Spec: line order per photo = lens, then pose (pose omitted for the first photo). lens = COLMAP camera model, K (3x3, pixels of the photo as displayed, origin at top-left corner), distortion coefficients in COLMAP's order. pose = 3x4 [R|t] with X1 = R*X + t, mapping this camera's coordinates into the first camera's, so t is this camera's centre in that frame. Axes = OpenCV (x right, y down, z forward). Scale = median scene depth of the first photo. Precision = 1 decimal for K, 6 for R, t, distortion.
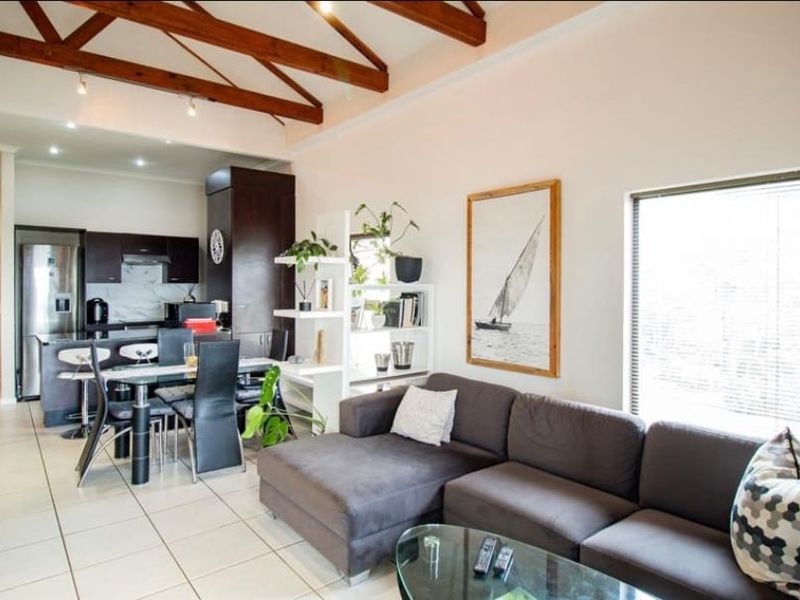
lens RADIAL K [[494.7, 0, 399.4], [0, 494.7, 287.4], [0, 0, 1]] dist [0.008894, -0.017295]
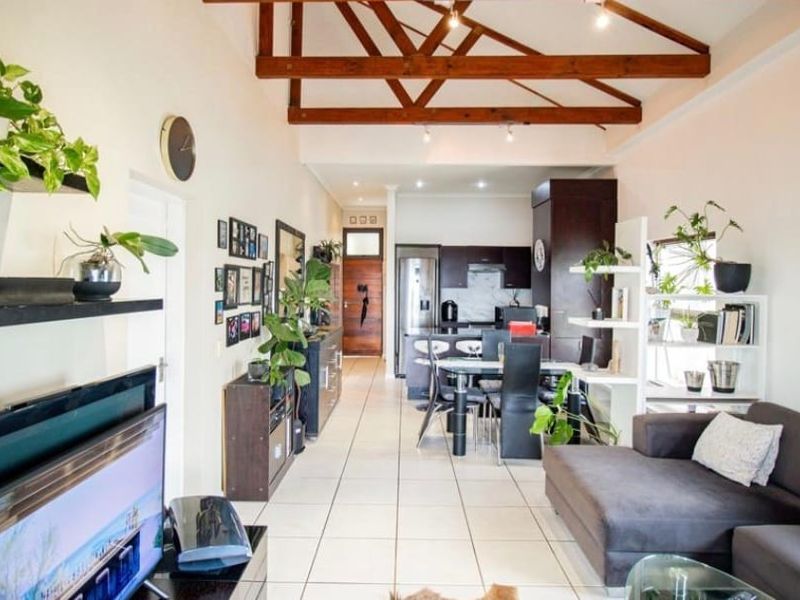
lens RADIAL K [[494.7, 0, 399.4], [0, 494.7, 287.4], [0, 0, 1]] dist [0.008894, -0.017295]
pose [[0.772418, 0.007397, -0.635071, 0.119955], [-0.012320, 0.999919, -0.003337, -0.008614], [0.634995, 0.010402, 0.772446, -0.029666]]
